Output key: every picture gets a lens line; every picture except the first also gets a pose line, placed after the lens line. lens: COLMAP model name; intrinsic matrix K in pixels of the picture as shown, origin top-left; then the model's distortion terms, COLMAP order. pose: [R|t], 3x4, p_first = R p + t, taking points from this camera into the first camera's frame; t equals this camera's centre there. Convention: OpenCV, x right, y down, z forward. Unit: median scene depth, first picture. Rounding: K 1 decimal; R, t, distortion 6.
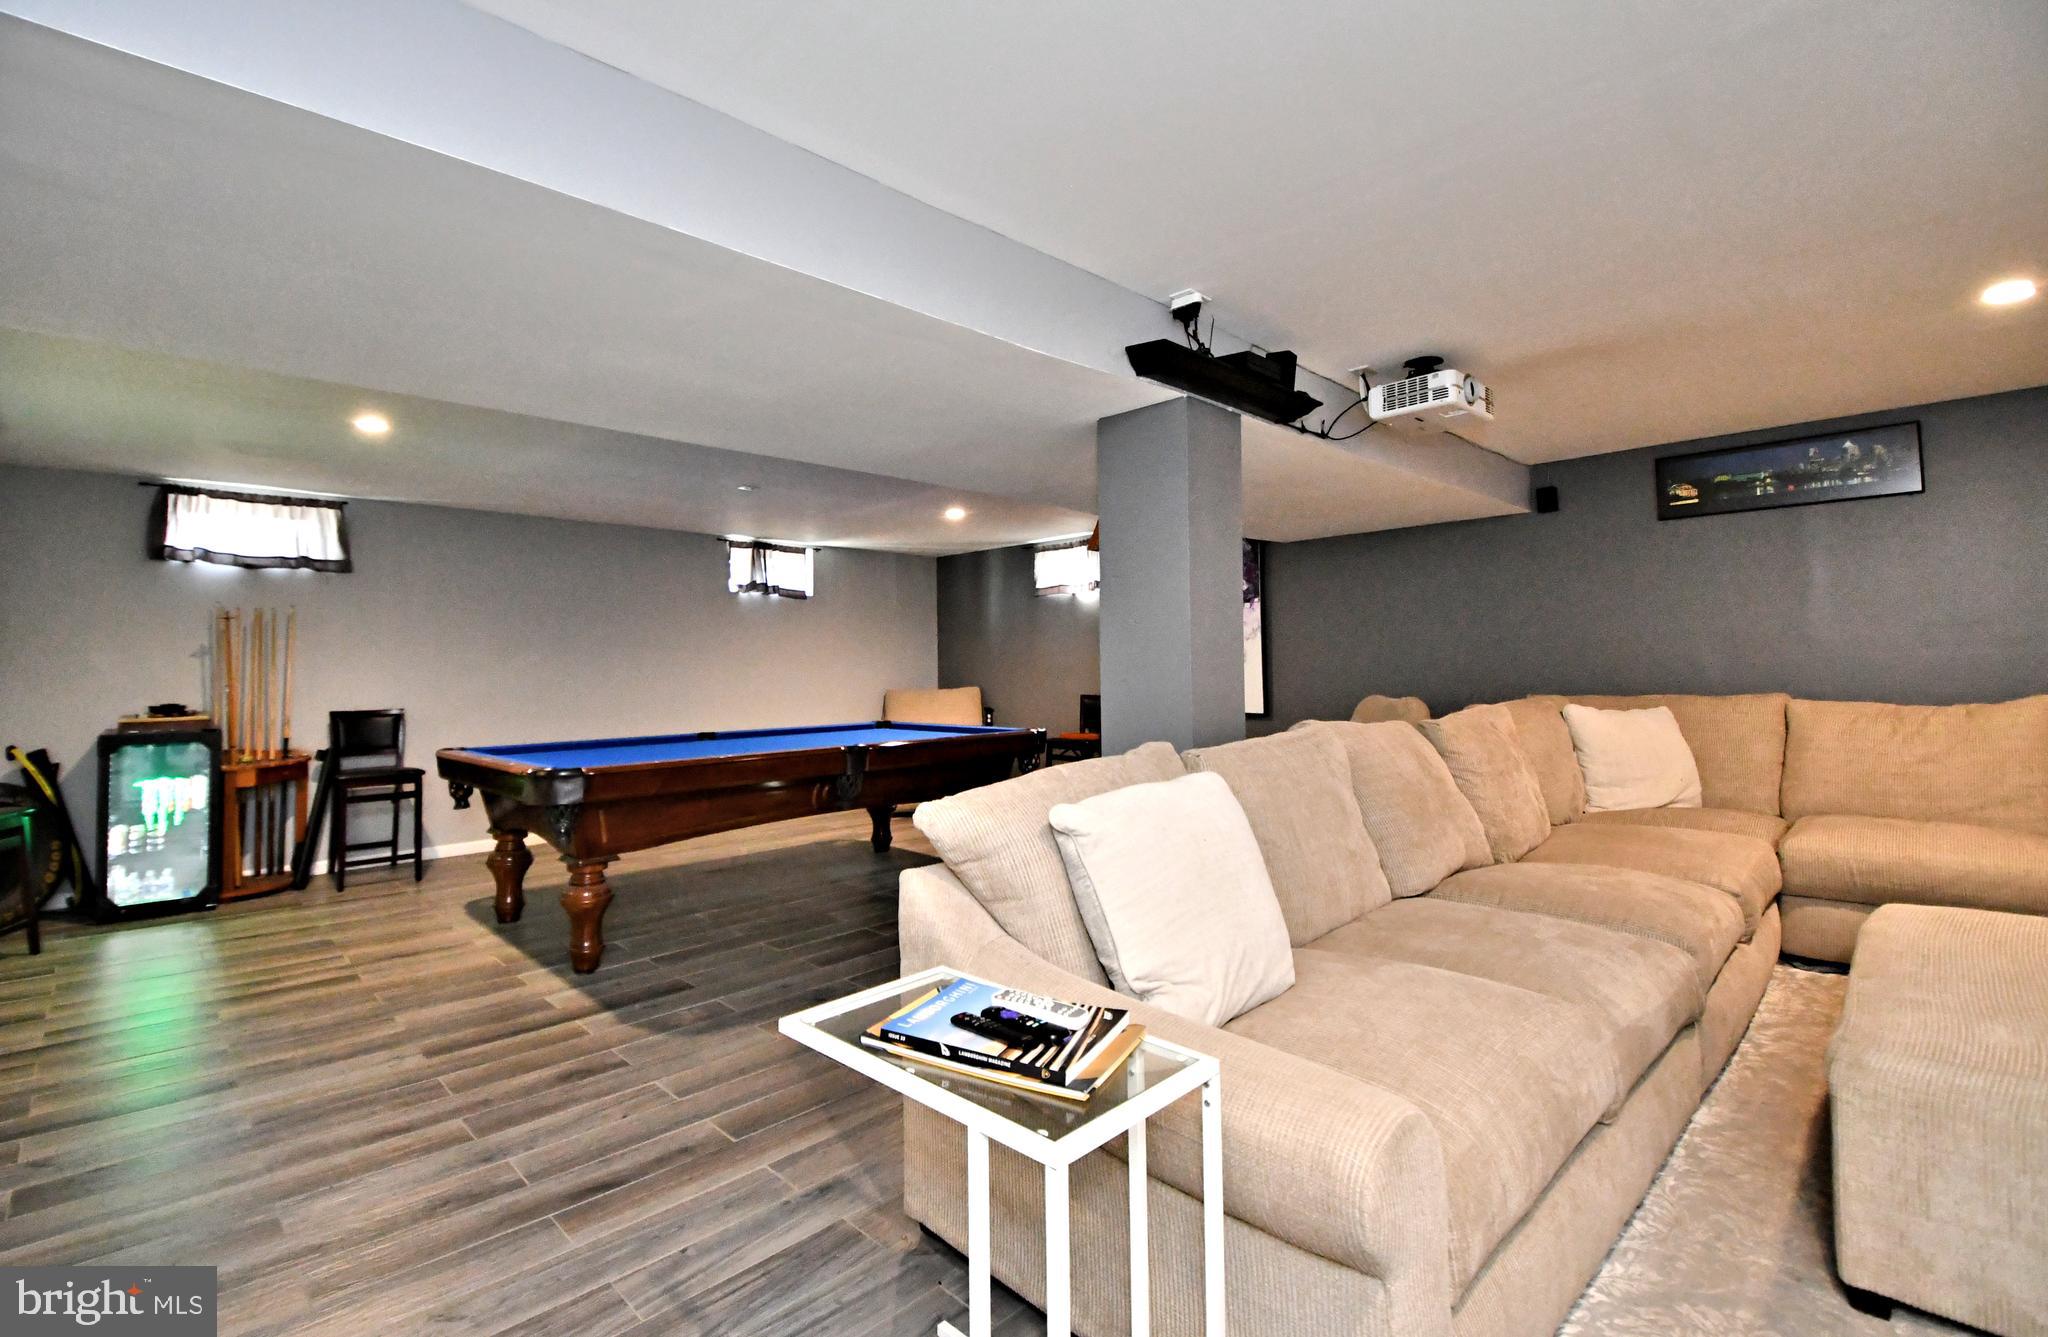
lens RADIAL K [[923.8, 0, 1024.0], [0, 923.8, 668.5], [0, 0, 1]] dist [0.000073, -0.000015]
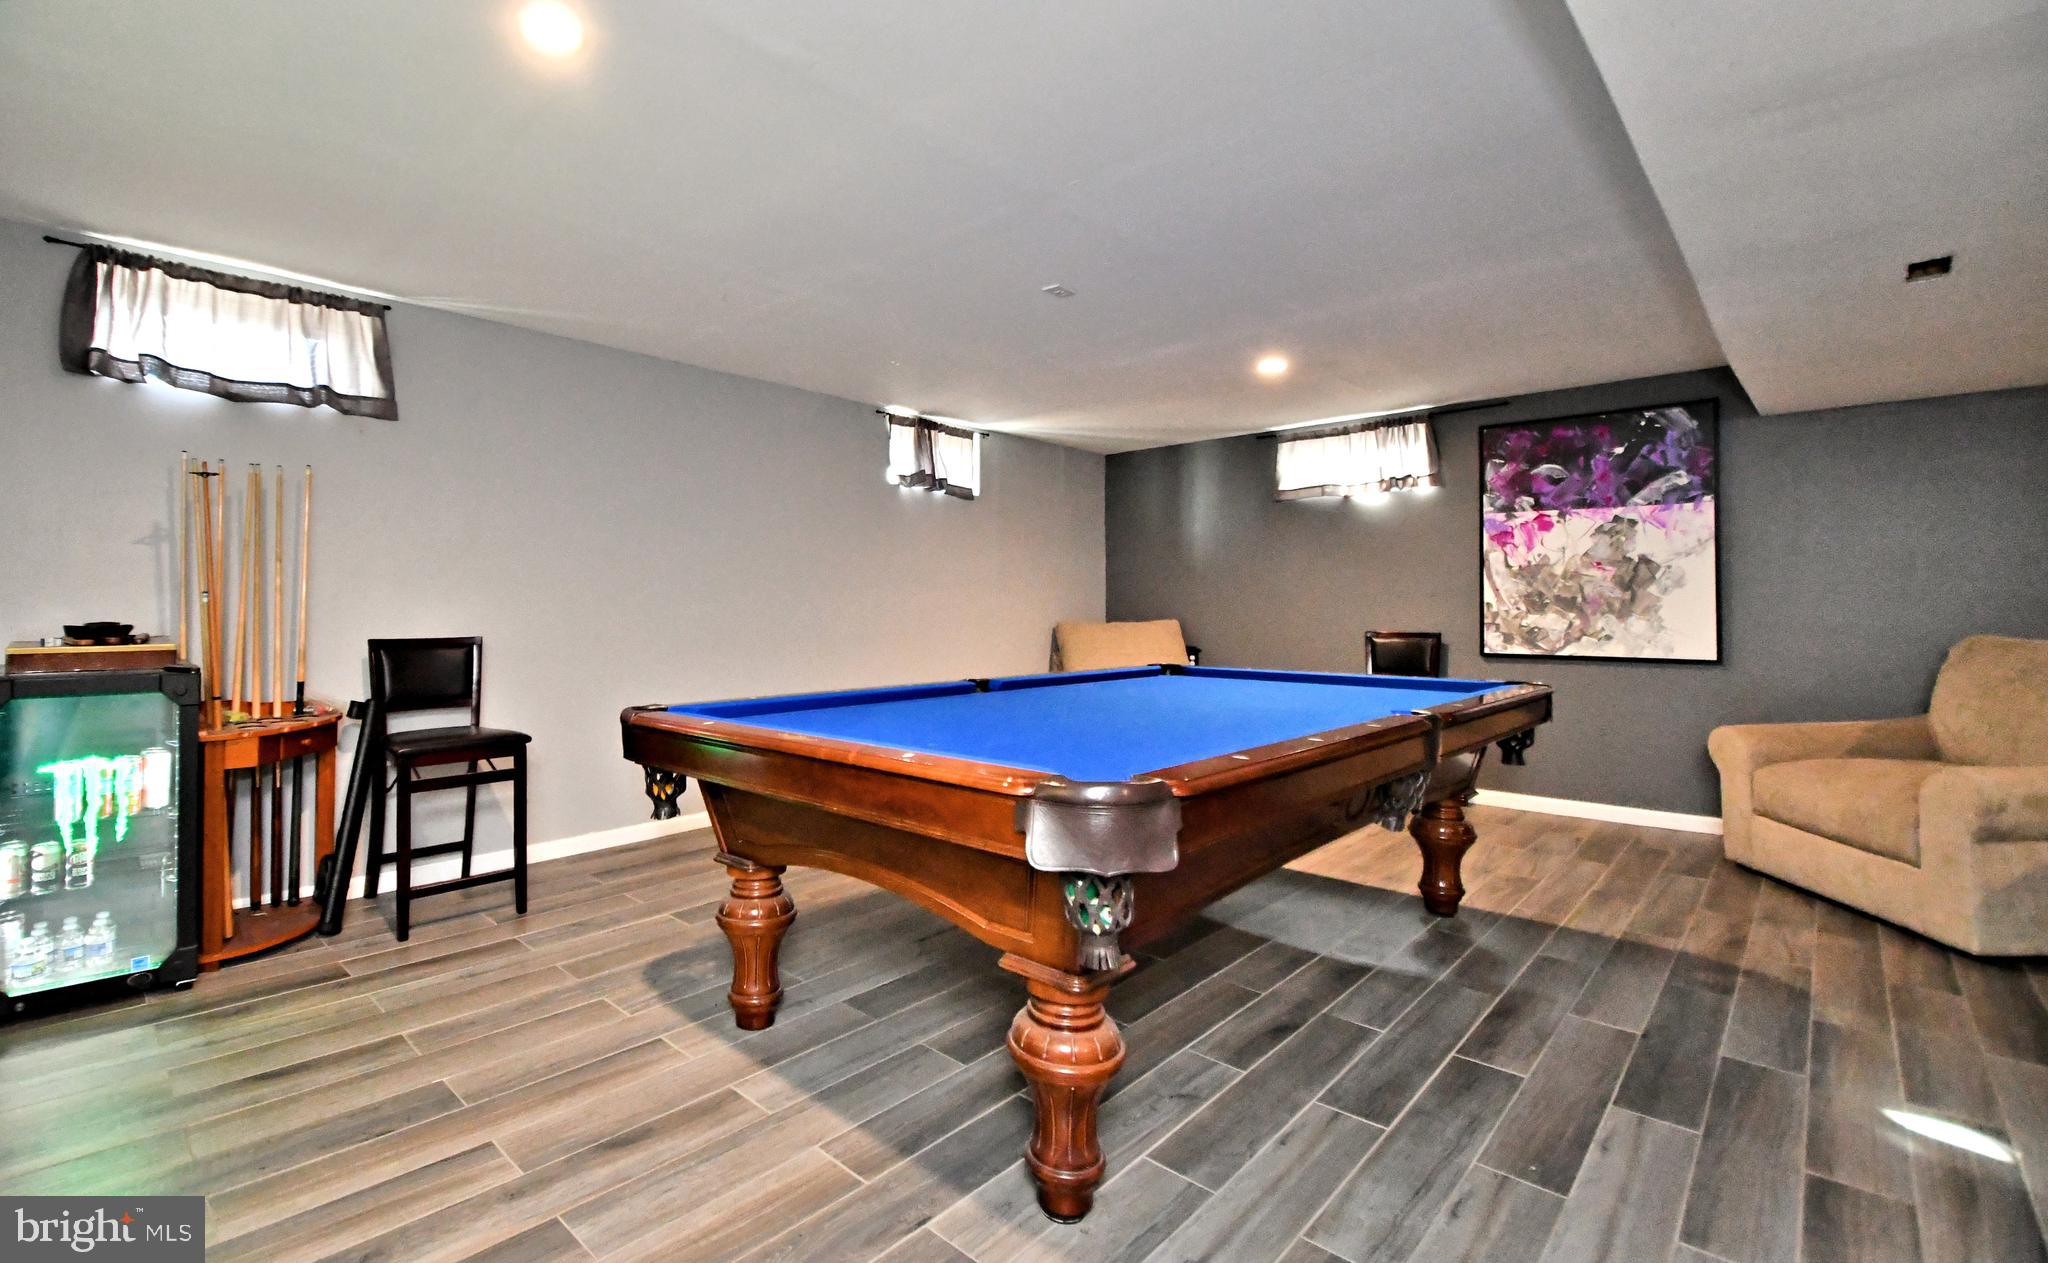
lens RADIAL K [[920.7, 0, 1024.0], [0, 920.7, 631.5], [0, 0, 1]] dist [-0.002096, -0.000924]
pose [[0.998874, 0.012458, 0.045775, -0.350714], [-0.013680, 0.999556, 0.026484, 0.019223], [-0.045425, -0.027080, 0.998601, 0.374481]]
